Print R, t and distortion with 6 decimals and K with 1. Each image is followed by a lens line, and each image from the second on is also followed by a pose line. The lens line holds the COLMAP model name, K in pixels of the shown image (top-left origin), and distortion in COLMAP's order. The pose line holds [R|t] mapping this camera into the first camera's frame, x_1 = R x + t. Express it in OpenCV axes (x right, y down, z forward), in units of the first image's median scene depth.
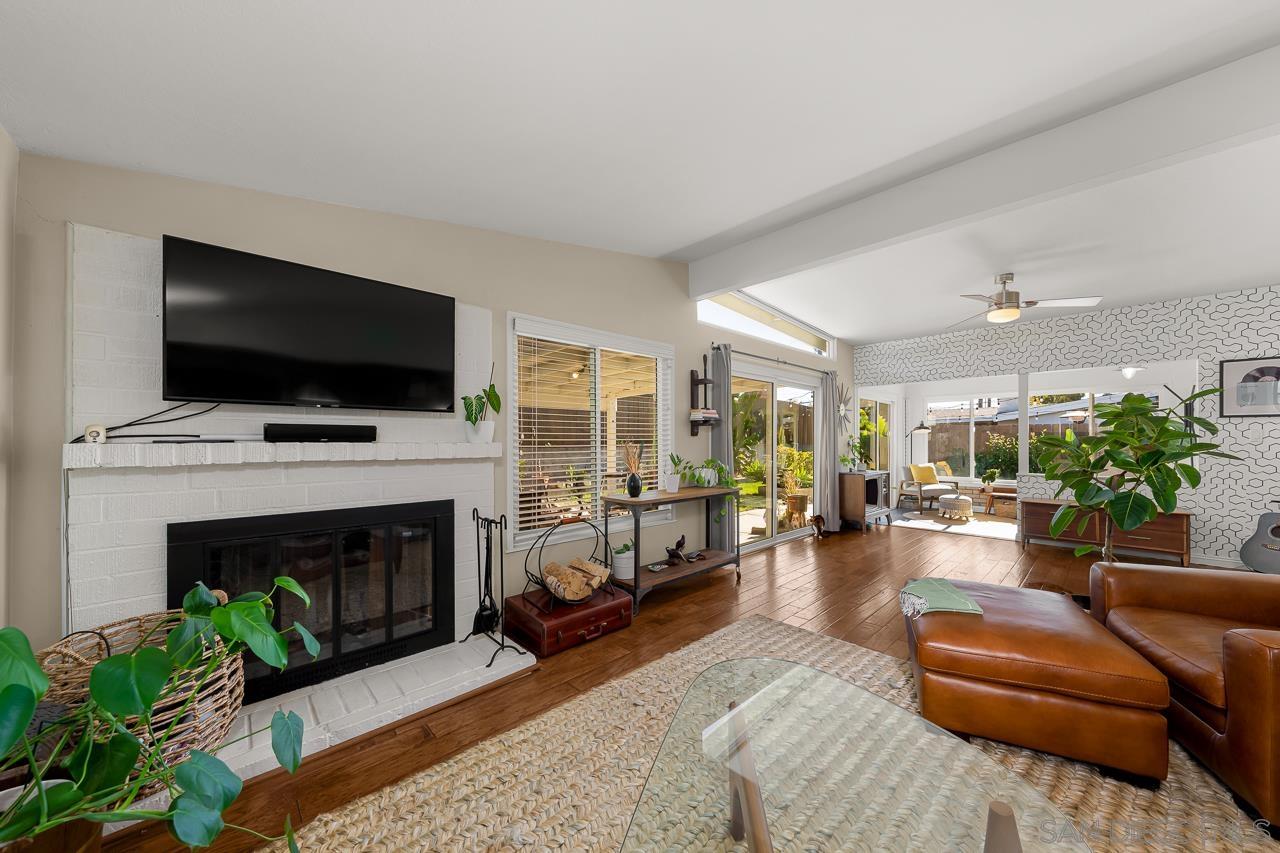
lens RADIAL K [[450.4, 0, 655.6], [0, 450.4, 440.8], [0, 0, 1]] dist [-0.001512, 0.000018]
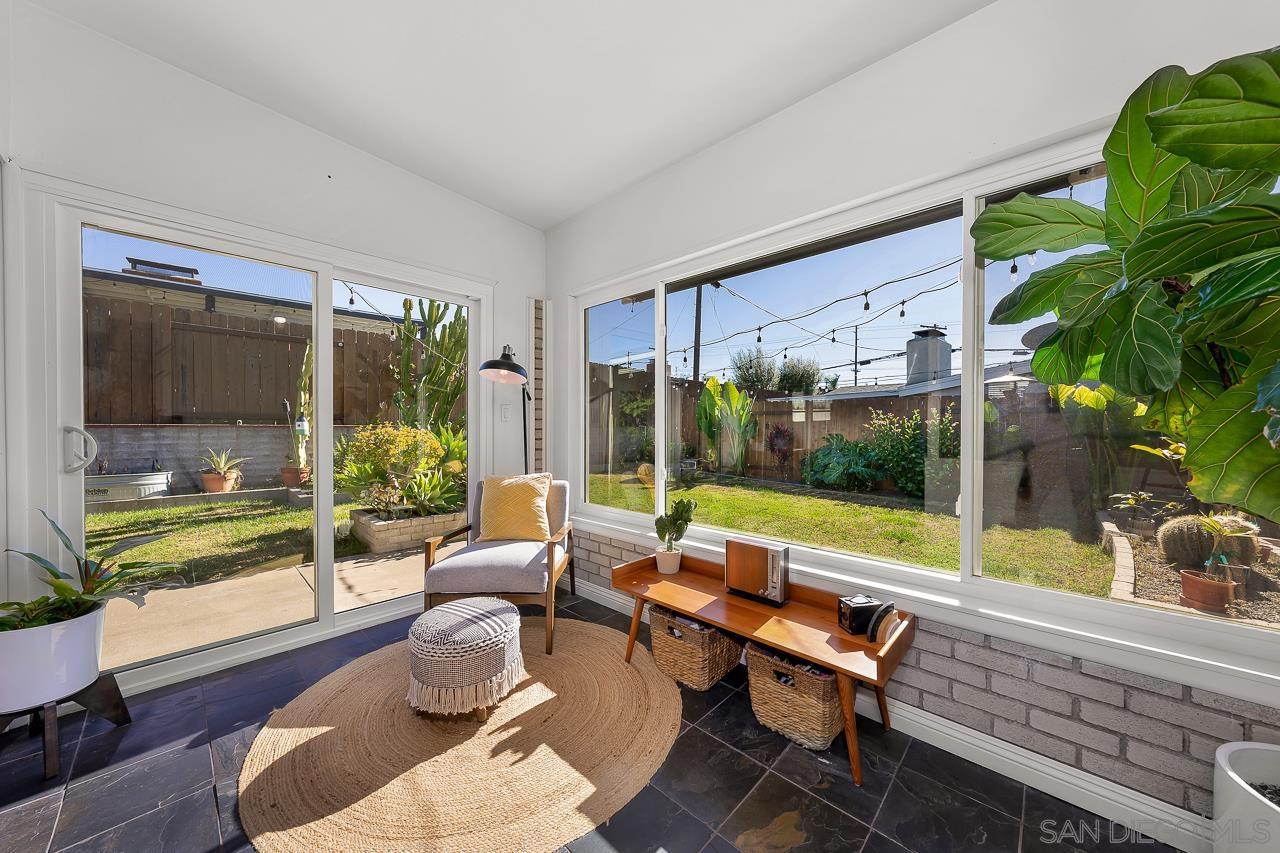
lens RADIAL K [[447.5, 0, 655.2], [0, 447.5, 446.3], [0, 0, 1]] dist [-0.002281, -0.000187]
pose [[0.998629, 0.002483, 0.052279, 1.057797], [-0.004821, 0.998991, 0.044655, 0.020736], [-0.052115, -0.044845, 0.997634, 1.025536]]
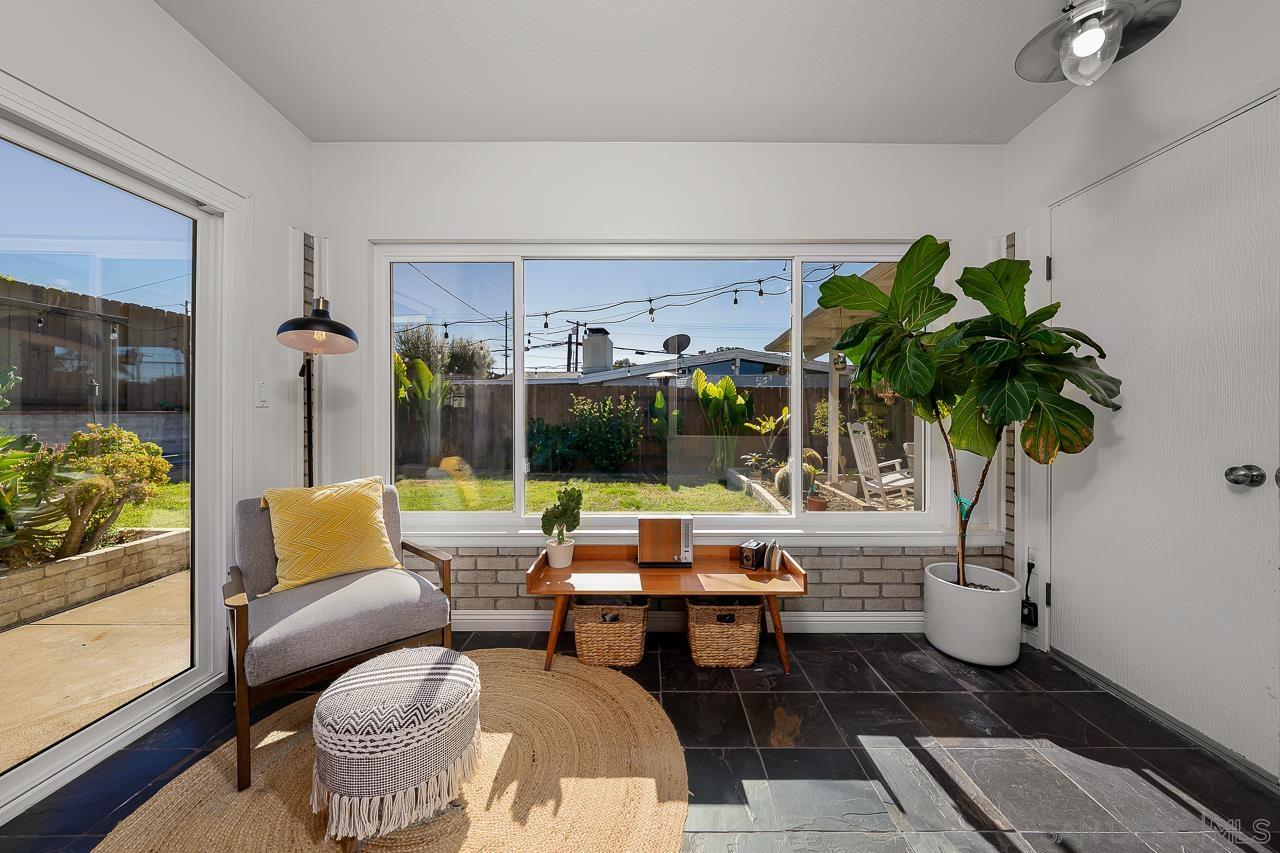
lens RADIAL K [[458.3, 0, 654.6], [0, 458.3, 428.2], [0, 0, 1]] dist [-0.000862, -0.000032]
pose [[0.692373, -0.023889, 0.721144, 0.836989], [-0.003462, 0.999330, 0.036429, 0.018581], [-0.721531, -0.027719, 0.691827, 1.104166]]
